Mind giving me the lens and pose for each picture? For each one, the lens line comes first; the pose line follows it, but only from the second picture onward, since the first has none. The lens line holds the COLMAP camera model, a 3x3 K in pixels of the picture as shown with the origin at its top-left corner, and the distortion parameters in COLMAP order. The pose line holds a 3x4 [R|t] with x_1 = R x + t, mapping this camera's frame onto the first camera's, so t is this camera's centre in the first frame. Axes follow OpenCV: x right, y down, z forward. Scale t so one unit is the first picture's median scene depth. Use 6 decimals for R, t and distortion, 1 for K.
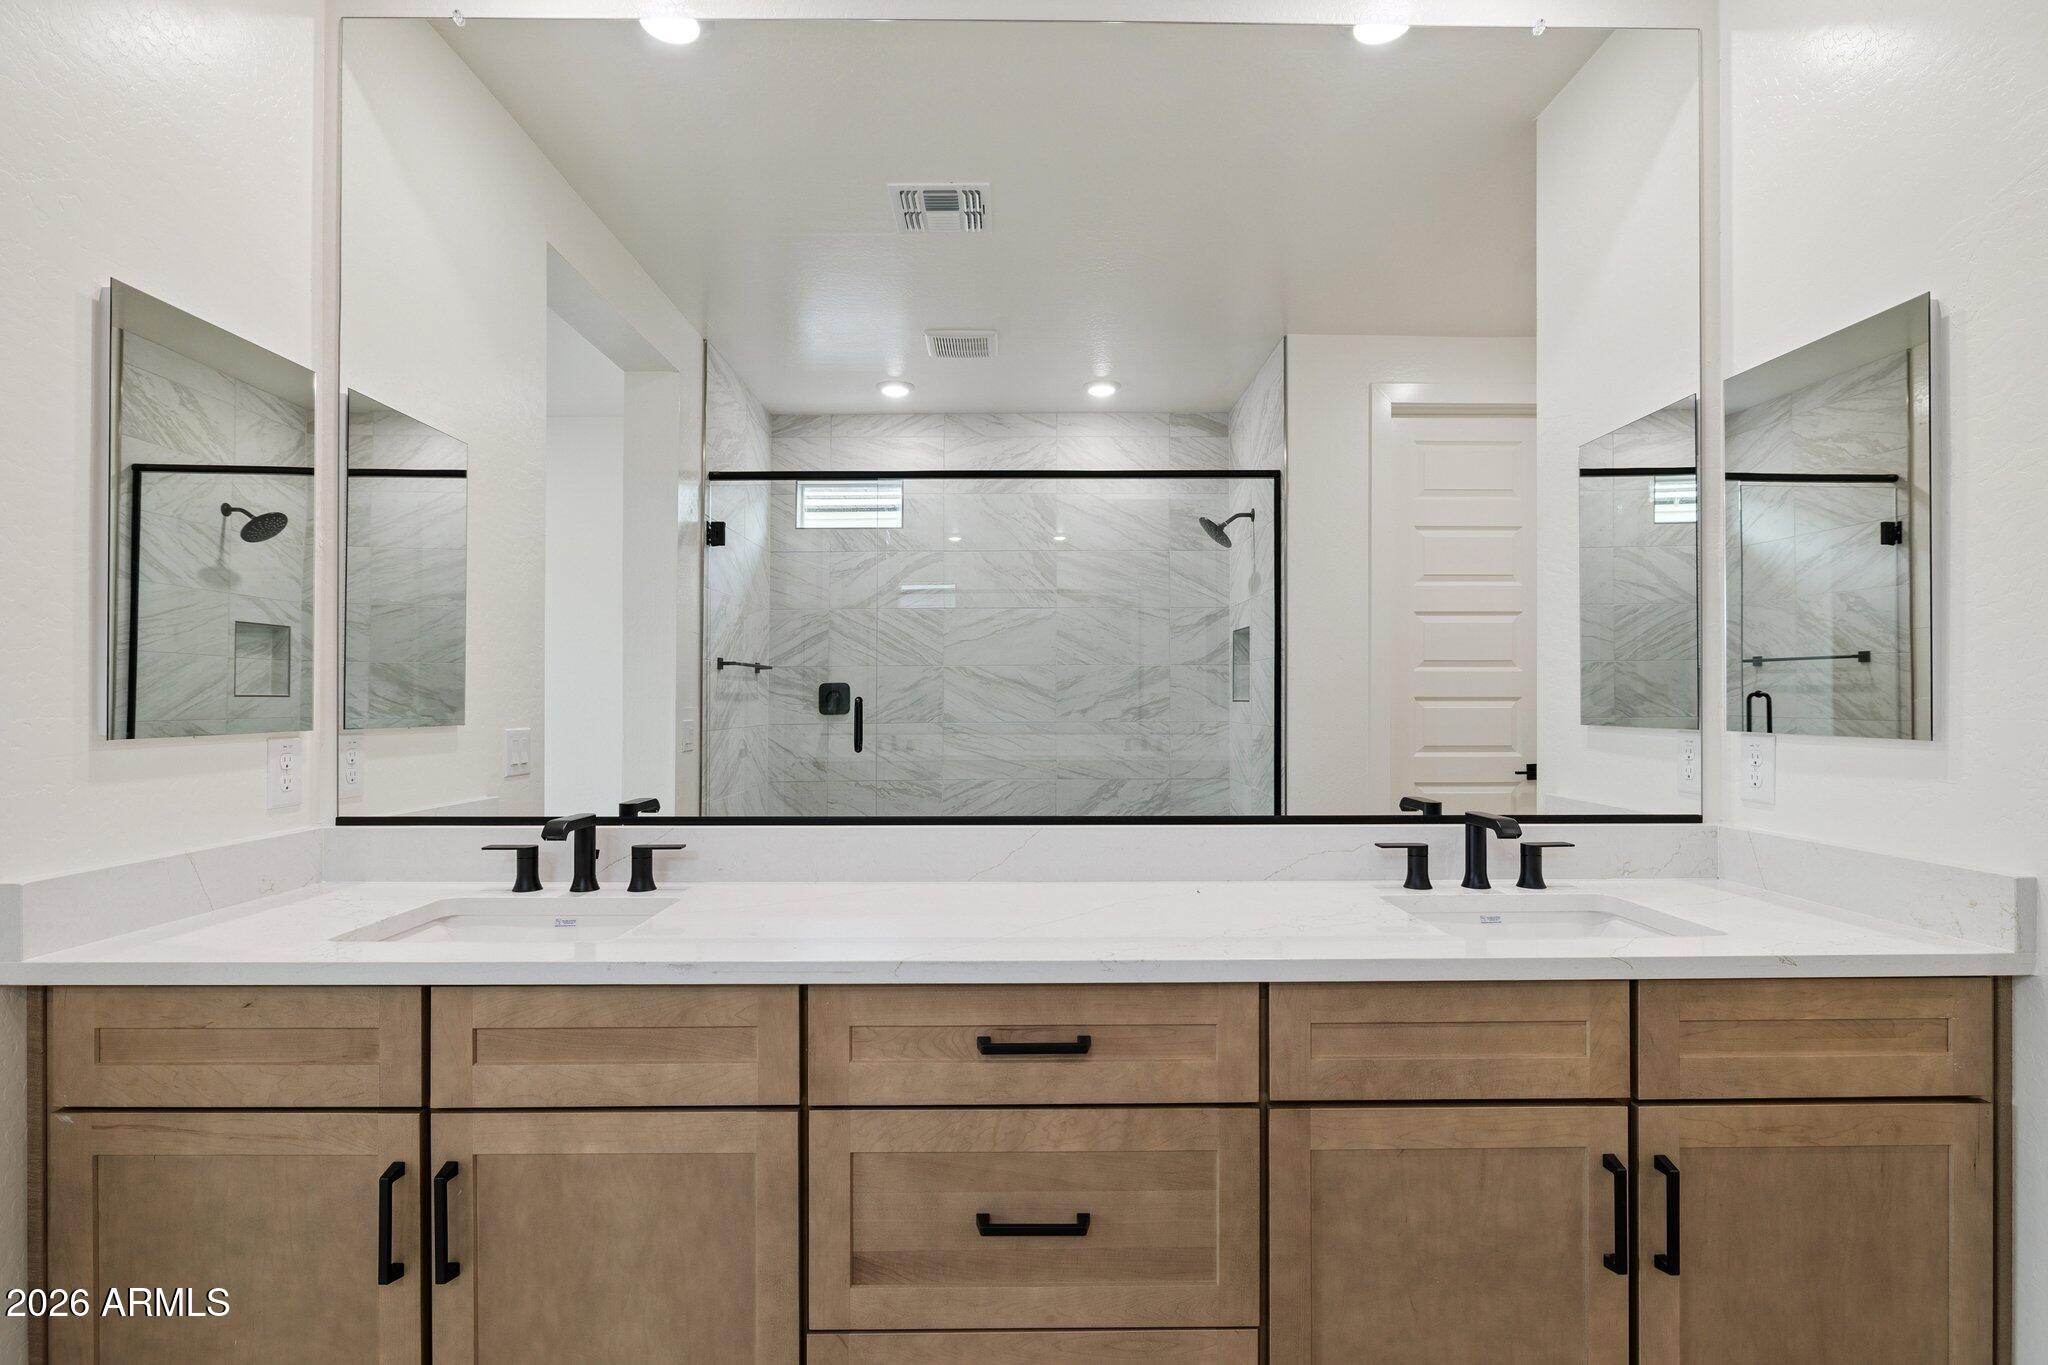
lens RADIAL K [[960.3, 0, 1013.2], [0, 960.3, 693.1], [0, 0, 1]] dist [-0.003781, -0.000136]
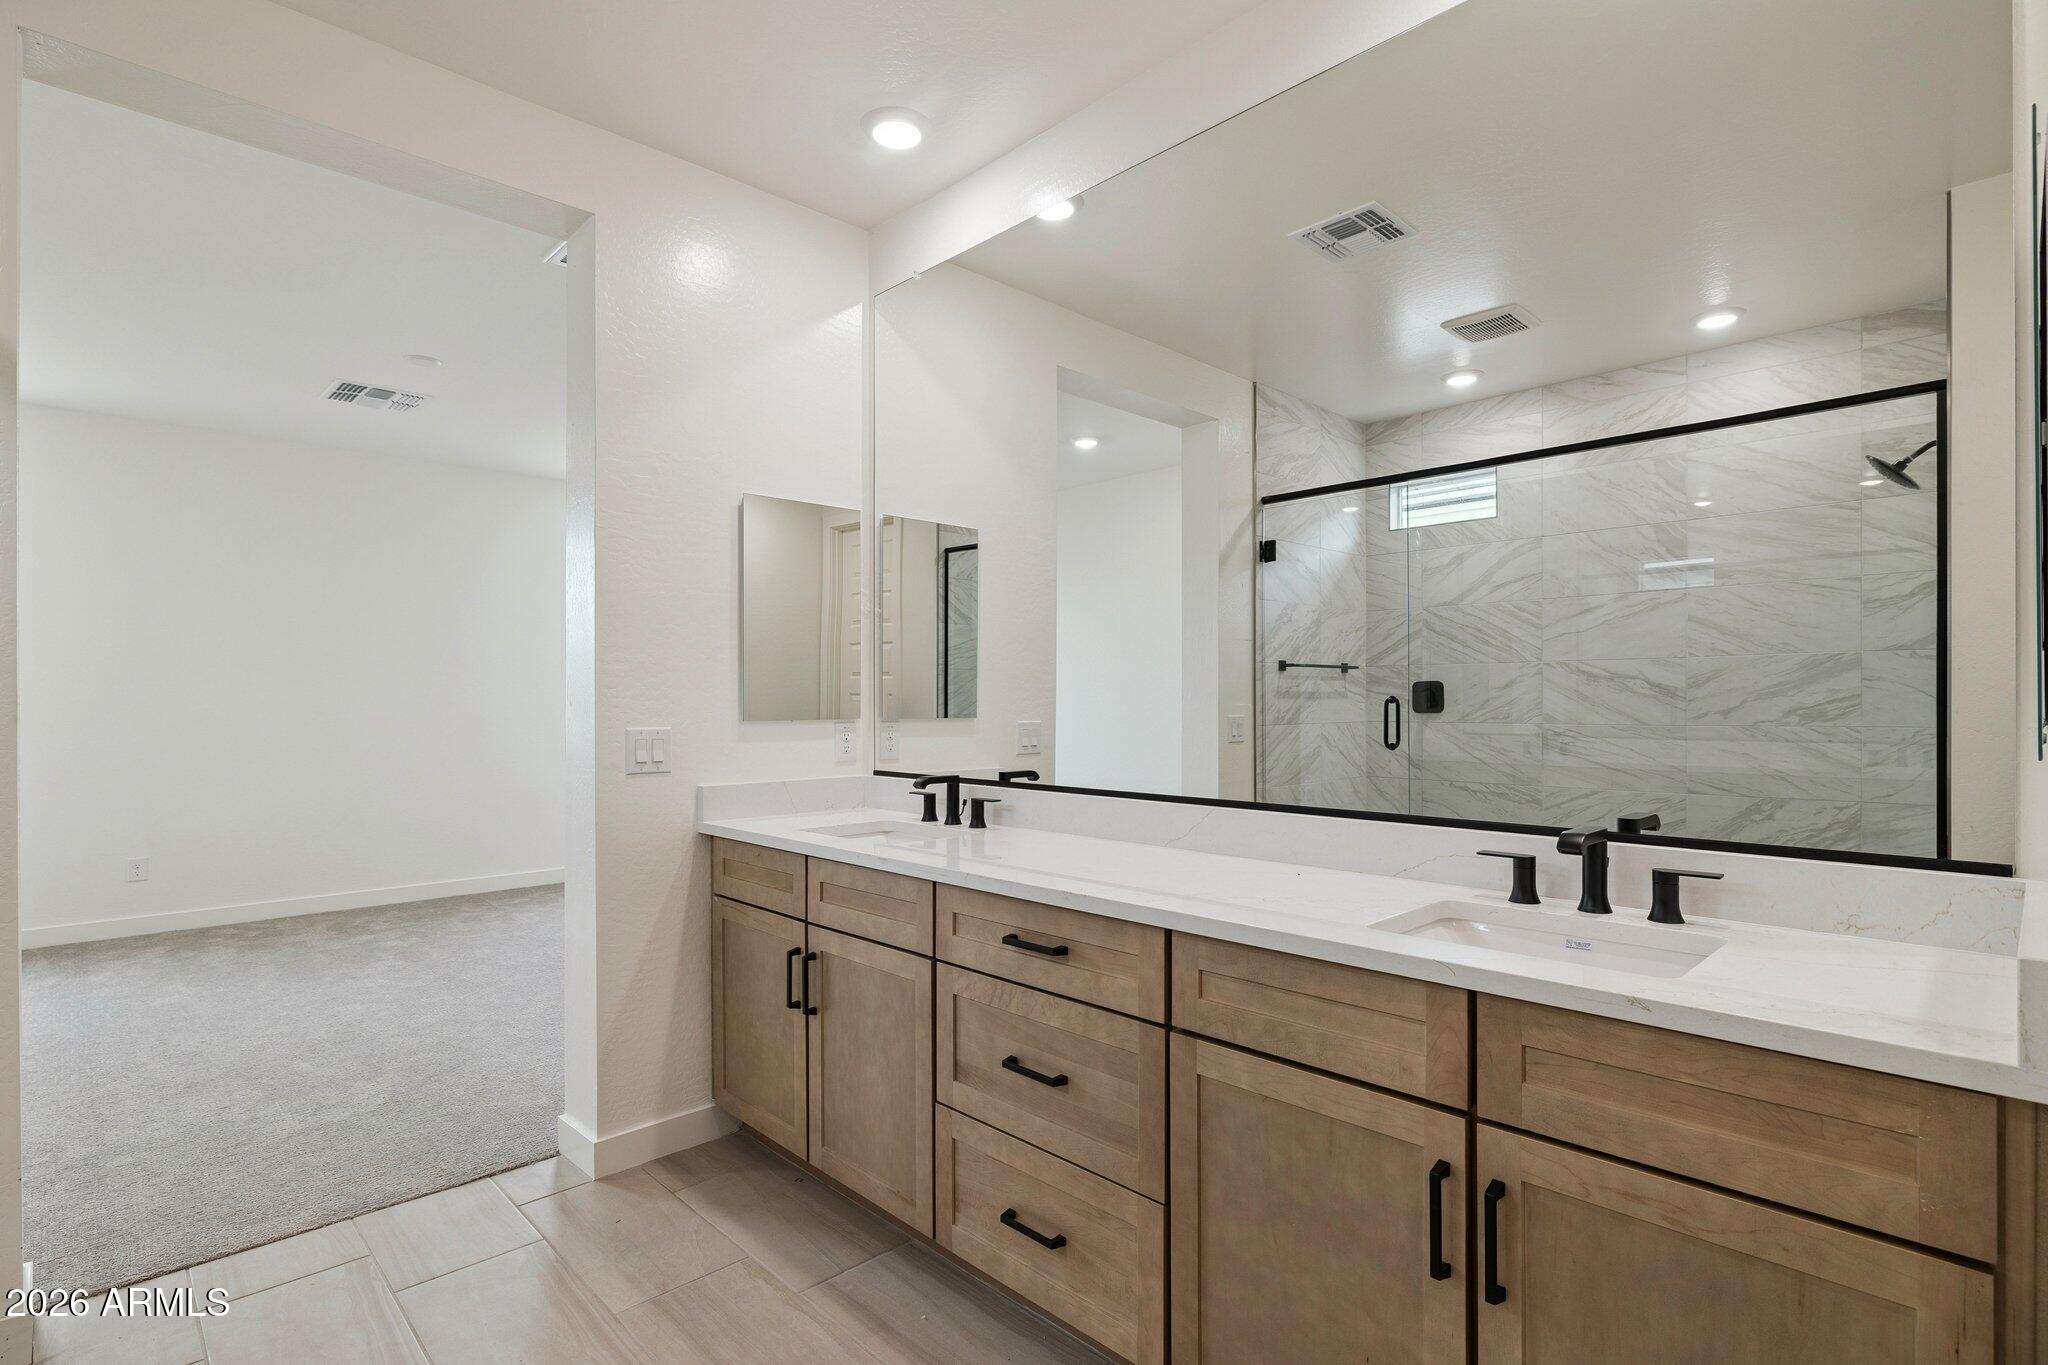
lens RADIAL K [[960.3, 0, 1015.3], [0, 960.3, 691.9], [0, 0, 1]] dist [-0.003781, -0.000136]
pose [[0.695440, -0.006921, -0.718550, 0.486672], [0.007658, 0.999968, -0.002220, -0.001897], [0.718543, -0.003959, 0.695471, -0.001967]]
